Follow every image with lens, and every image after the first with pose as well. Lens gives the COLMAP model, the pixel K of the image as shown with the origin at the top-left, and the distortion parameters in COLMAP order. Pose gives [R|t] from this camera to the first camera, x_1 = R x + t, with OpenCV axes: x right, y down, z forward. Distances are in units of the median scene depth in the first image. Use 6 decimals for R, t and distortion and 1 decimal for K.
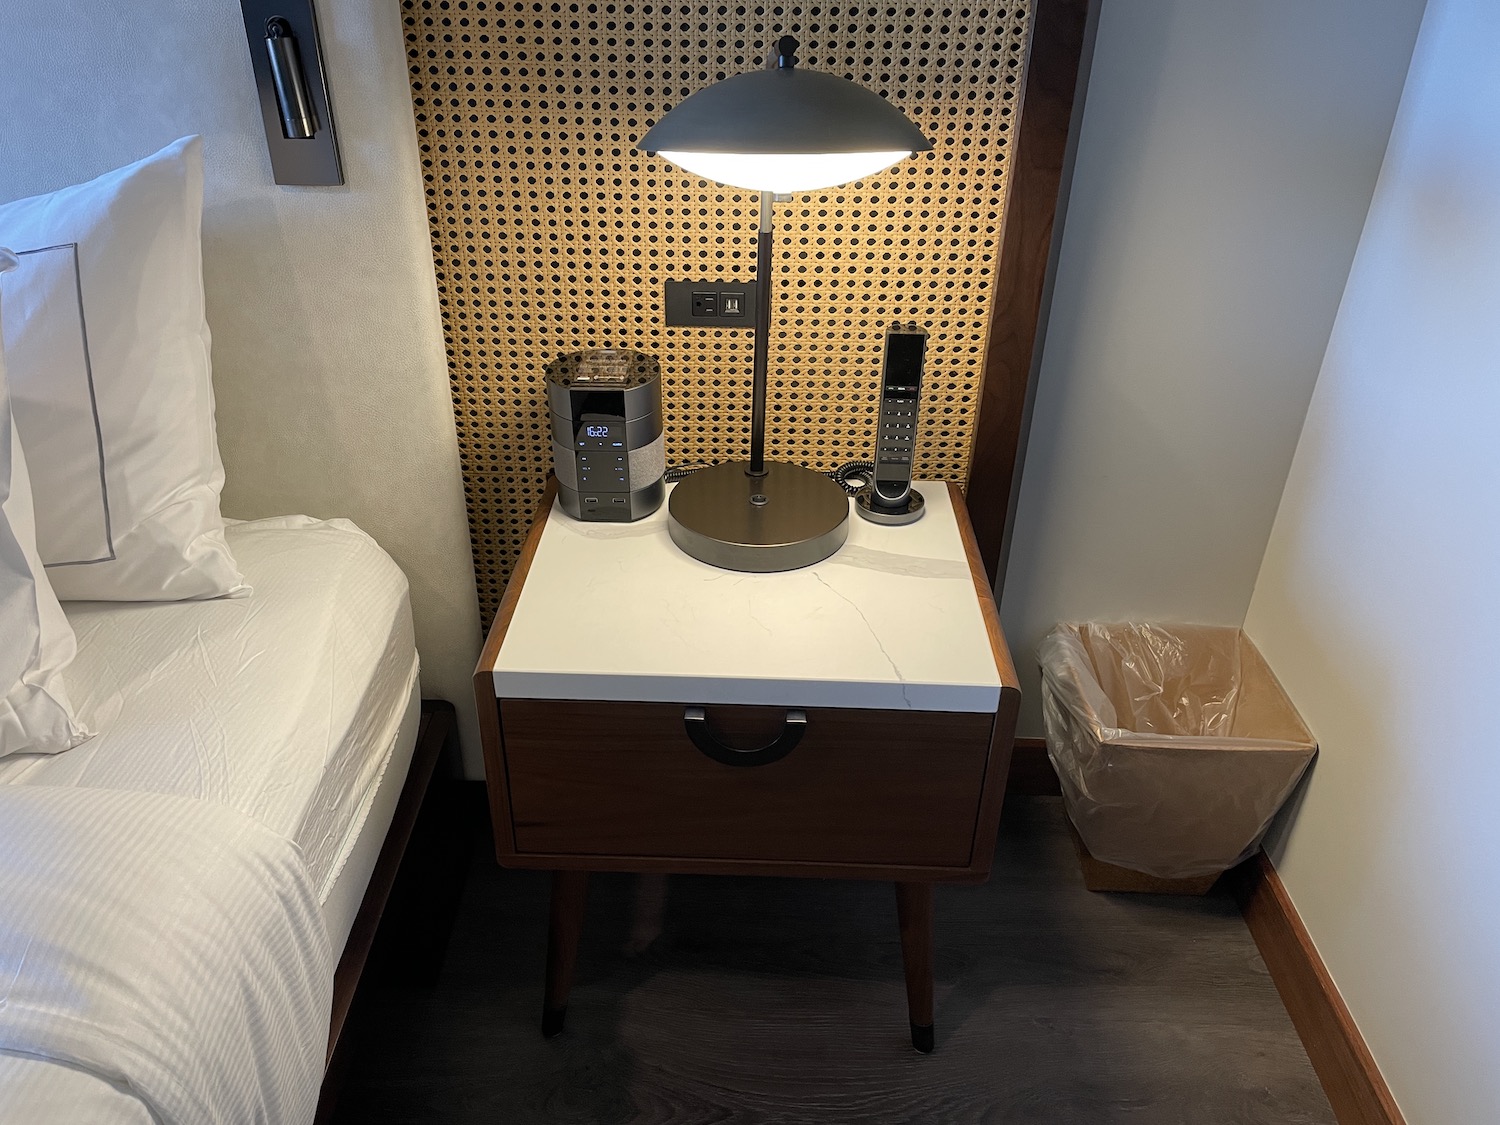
lens RADIAL K [[1129.7, 0, 731.4], [0, 1129.7, 566.3], [0, 0, 1]] dist [0.087948, -0.114550]
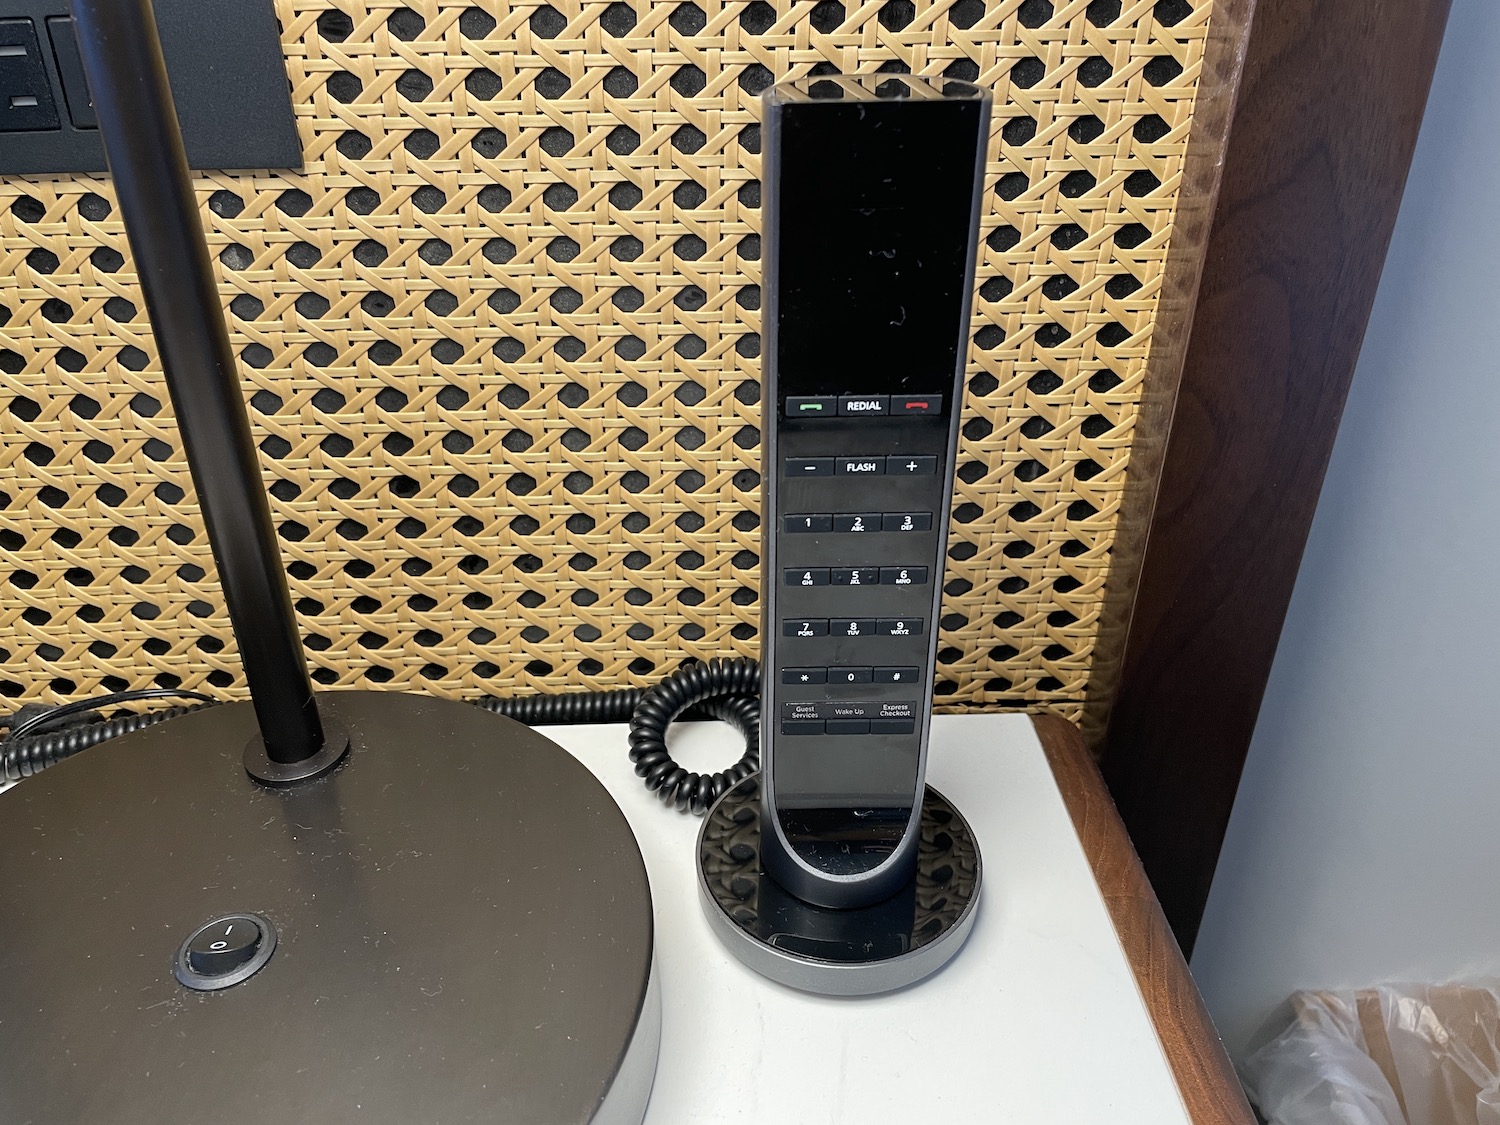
lens RADIAL K [[1199.1, 0, 750.0], [0, 1199.1, 562.5], [0, 0, 1]] dist [0.070910, -0.137008]
pose [[0.996699, -0.053219, 0.061310, 0.103182], [0.053400, 0.998572, -0.001326, -0.116623], [-0.061152, 0.004596, 0.998118, 0.705056]]
